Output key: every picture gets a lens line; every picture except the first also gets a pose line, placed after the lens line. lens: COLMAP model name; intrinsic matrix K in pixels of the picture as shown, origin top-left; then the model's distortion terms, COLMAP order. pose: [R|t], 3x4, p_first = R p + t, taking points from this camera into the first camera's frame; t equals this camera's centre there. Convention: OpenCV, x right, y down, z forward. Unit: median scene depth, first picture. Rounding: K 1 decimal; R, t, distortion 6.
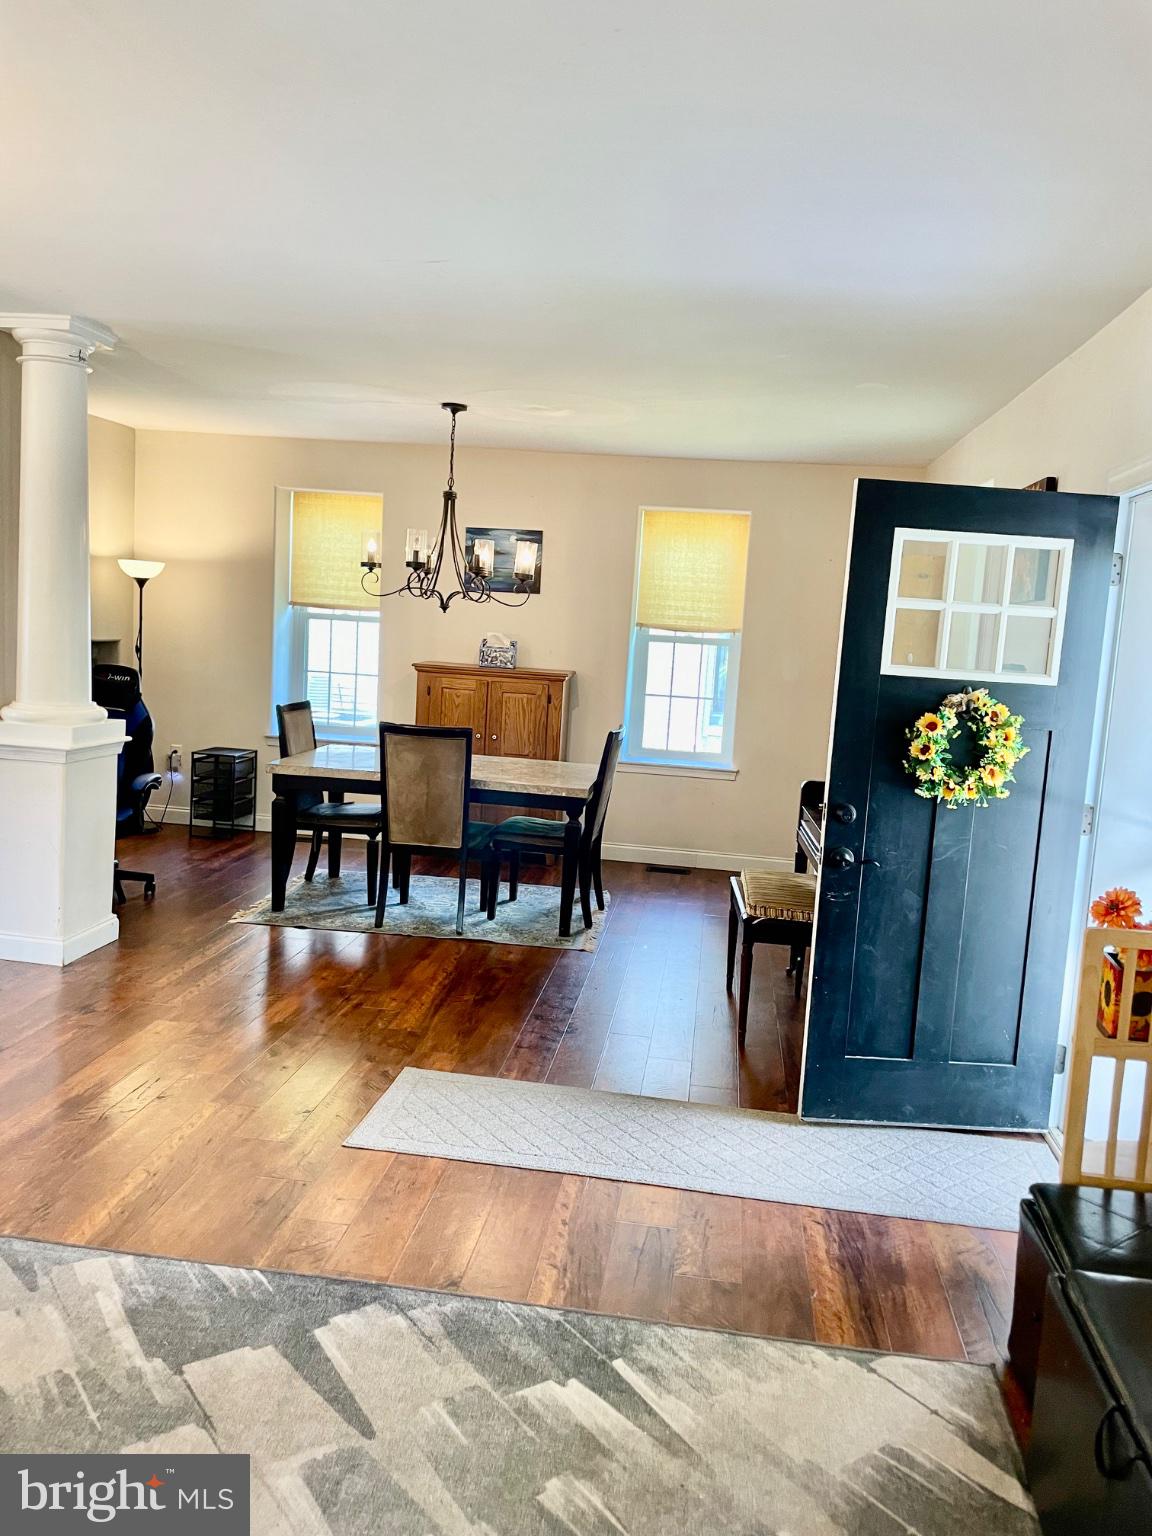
lens RADIAL K [[1148.7, 0, 576.0], [0, 1148.7, 768.0], [0, 0, 1]] dist [-0.001900, -0.001202]
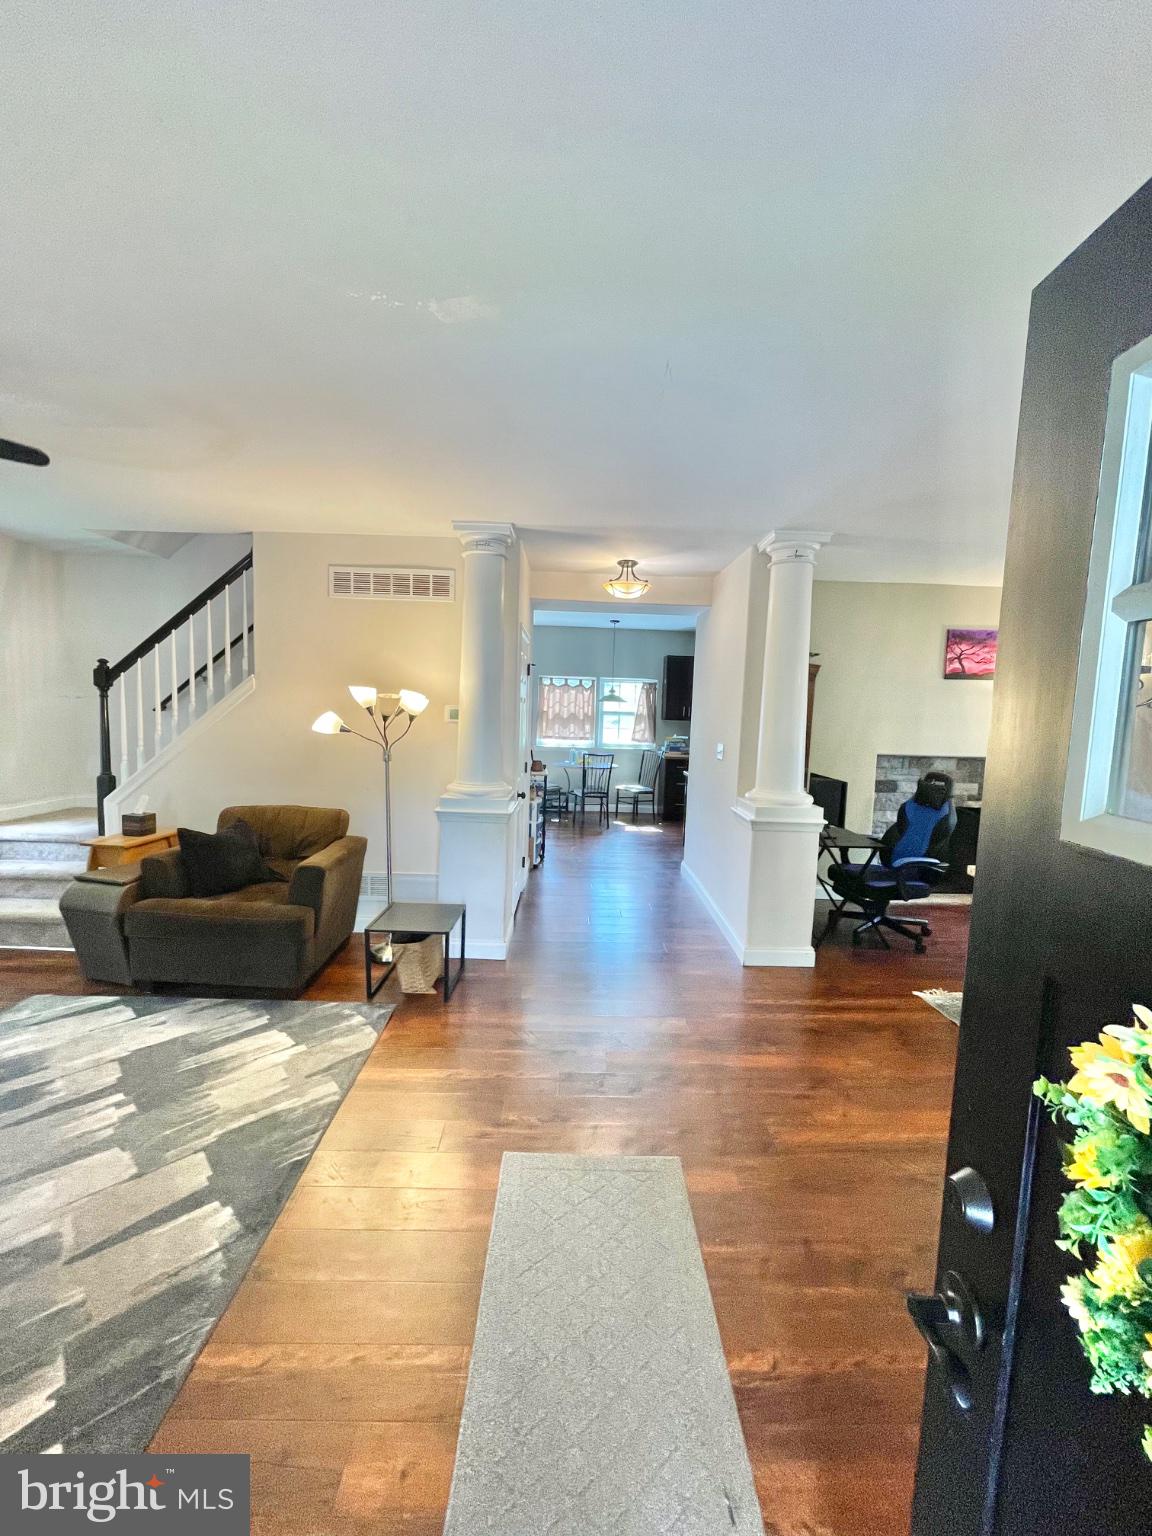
lens RADIAL K [[619.8, 0, 581.3], [0, 619.8, 766.1], [0, 0, 1]] dist [-0.001780, 0.000111]
pose [[0.150778, 0.032596, -0.988030, 0.578426], [-0.138468, 0.990300, 0.011540, -0.119794], [0.978822, 0.135071, 0.153829, 1.227222]]
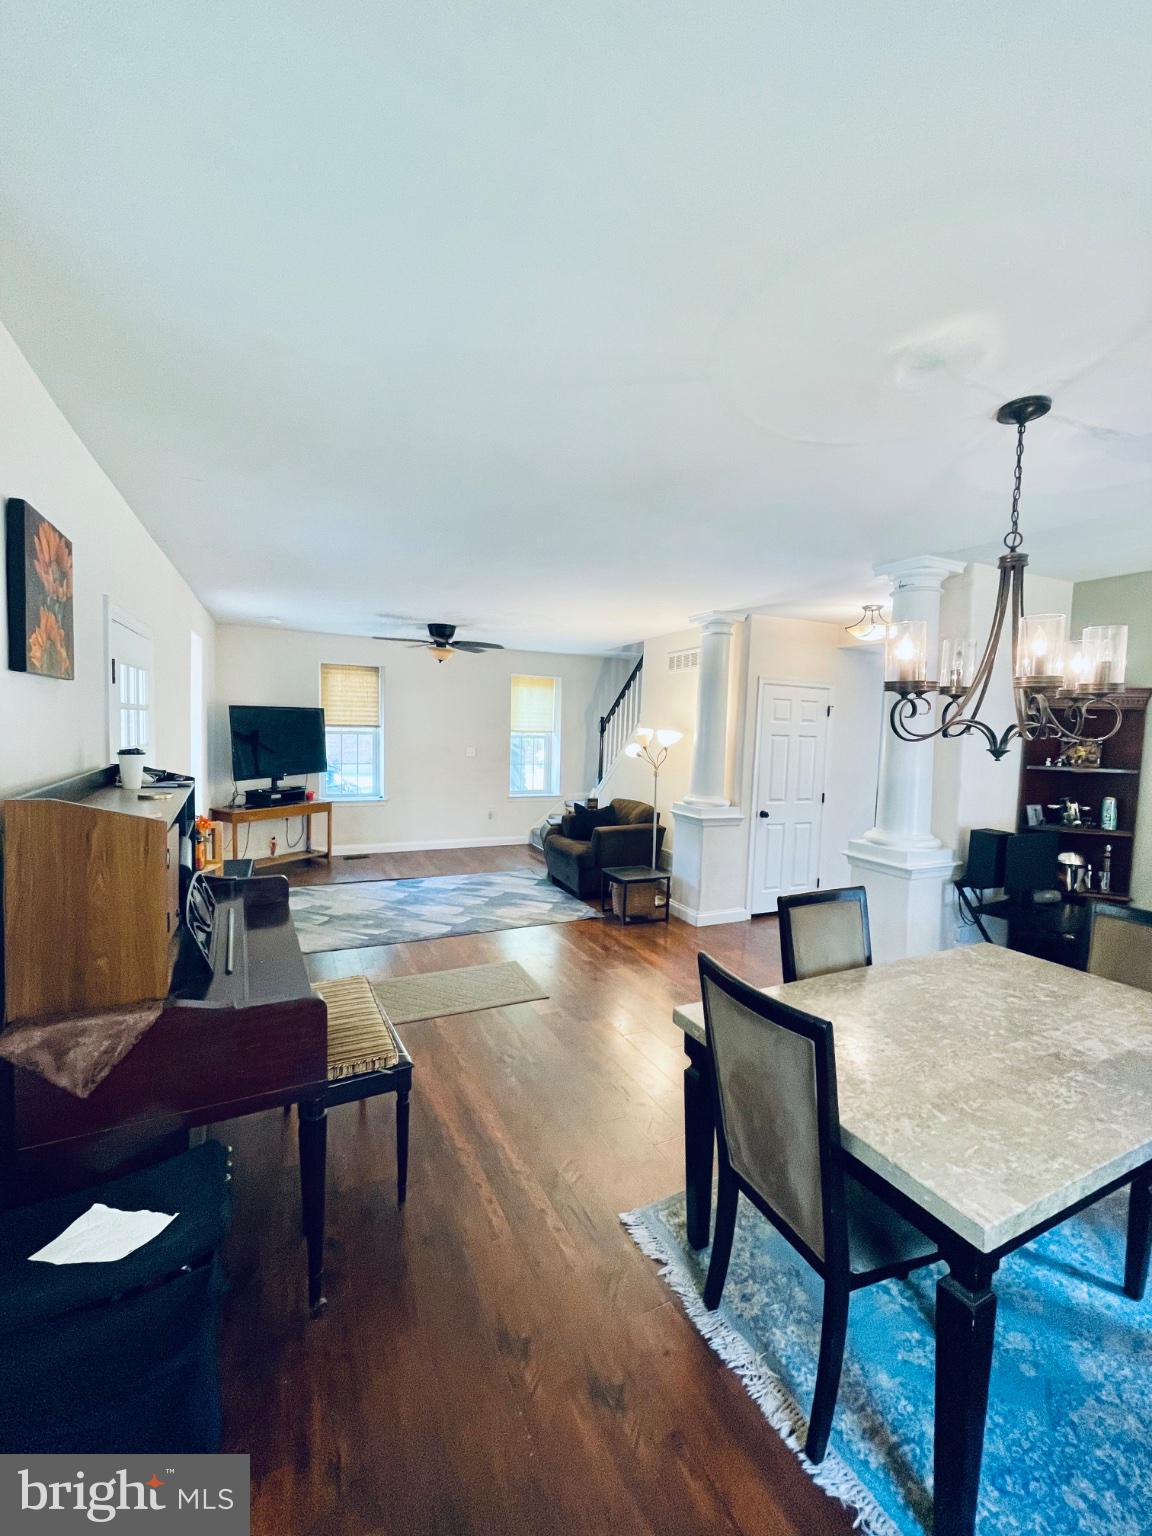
lens RADIAL K [[619.8, 0, 581.3], [0, 619.8, 766.1], [0, 0, 1]] dist [-0.001780, 0.000111]
pose [[-0.828284, -0.053067, -0.557790, 0.569816], [-0.147797, 0.980940, 0.126145, -0.337472], [0.540465, 0.186923, -0.820340, 2.736666]]
